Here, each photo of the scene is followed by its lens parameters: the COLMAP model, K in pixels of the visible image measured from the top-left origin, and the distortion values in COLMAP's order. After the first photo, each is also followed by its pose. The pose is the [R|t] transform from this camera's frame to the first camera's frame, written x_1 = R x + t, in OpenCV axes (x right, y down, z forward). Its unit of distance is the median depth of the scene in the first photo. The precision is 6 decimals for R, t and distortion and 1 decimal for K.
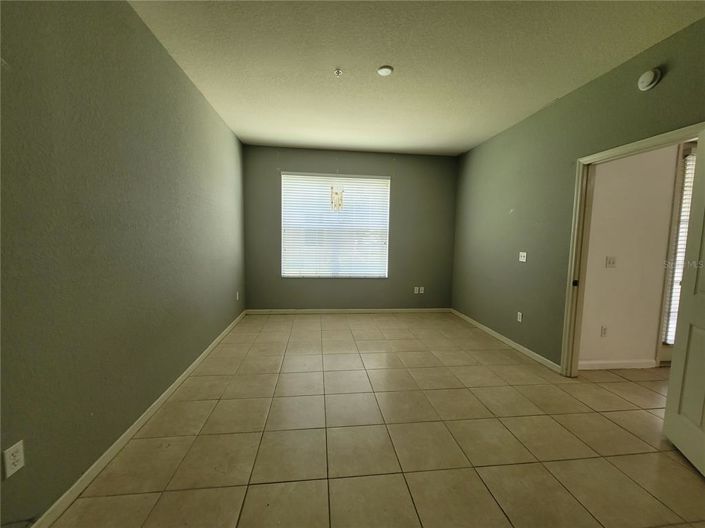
lens RADIAL K [[287.7, 0, 350.8], [0, 287.7, 260.8], [0, 0, 1]] dist [-0.000939, 0.000380]
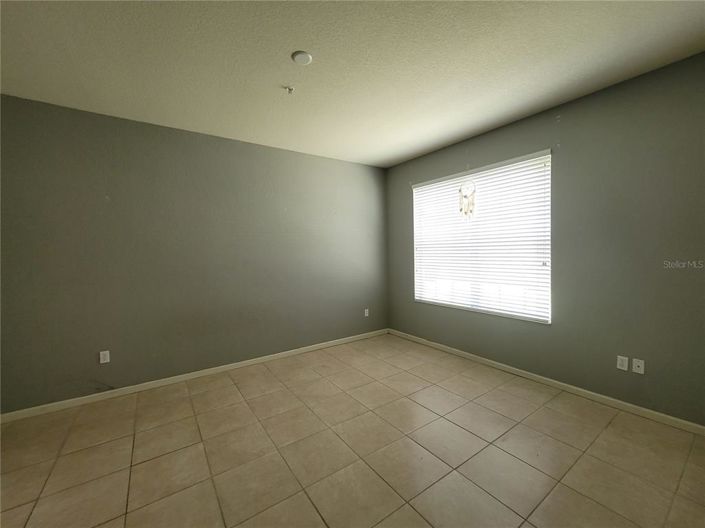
lens RADIAL K [[287.7, 0, 350.8], [0, 287.7, 260.8], [0, 0, 1]] dist [-0.000939, 0.000380]
pose [[0.477623, -0.000528, -0.878565, 0.461784], [-0.047812, 0.998502, -0.026592, -0.034243], [0.877263, 0.054707, 0.476882, 0.392688]]
